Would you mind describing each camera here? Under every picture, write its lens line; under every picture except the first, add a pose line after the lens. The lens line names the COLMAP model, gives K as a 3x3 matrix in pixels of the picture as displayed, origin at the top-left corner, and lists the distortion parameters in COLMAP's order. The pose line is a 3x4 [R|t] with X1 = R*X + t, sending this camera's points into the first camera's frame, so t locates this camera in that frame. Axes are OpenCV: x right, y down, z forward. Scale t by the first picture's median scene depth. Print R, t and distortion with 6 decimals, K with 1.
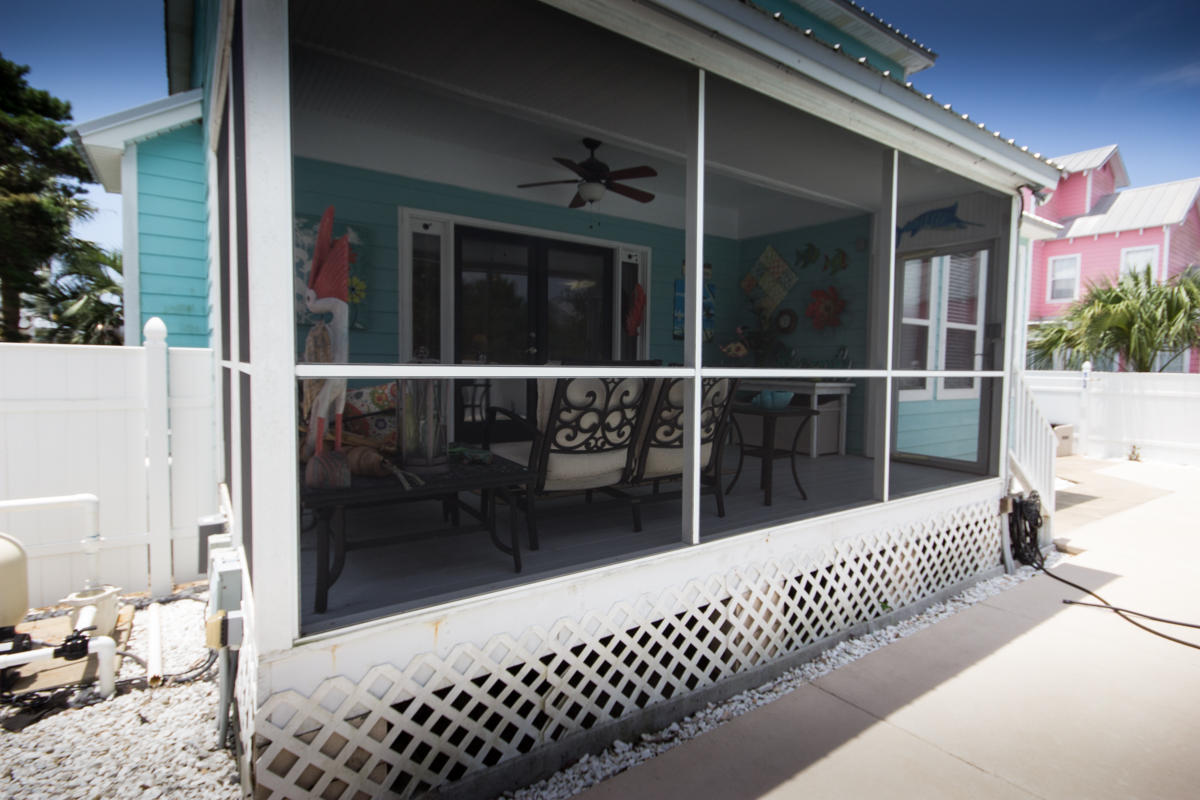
lens RADIAL K [[593.9, 0, 600.0], [0, 593.9, 400.0], [0, 0, 1]] dist [0.000424, 0.000023]
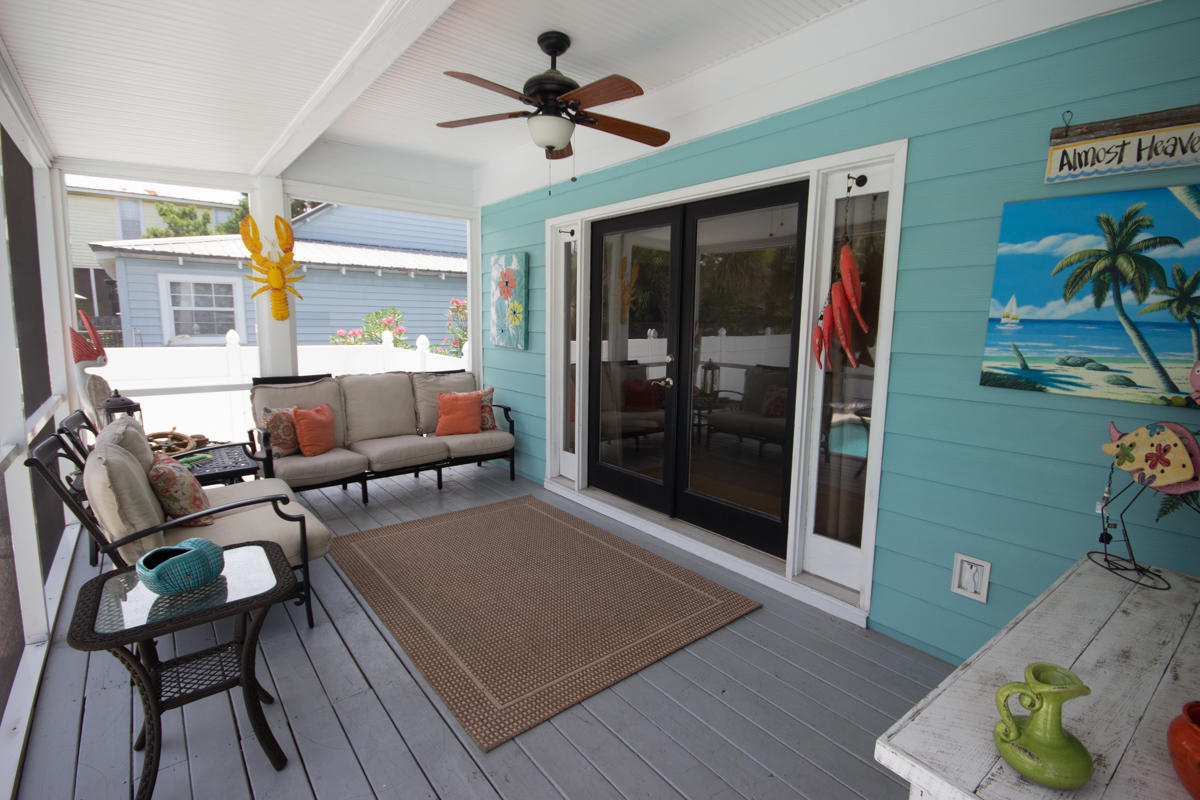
lens RADIAL K [[555.9, 0, 600.0], [0, 555.9, 400.0], [0, 0, 1]] dist [-0.002582, -0.000857]
pose [[0.081338, 0.132898, -0.987787, 0.553841], [-0.074859, 0.989086, 0.126908, -0.162736], [0.993871, 0.063623, 0.090399, 1.020764]]
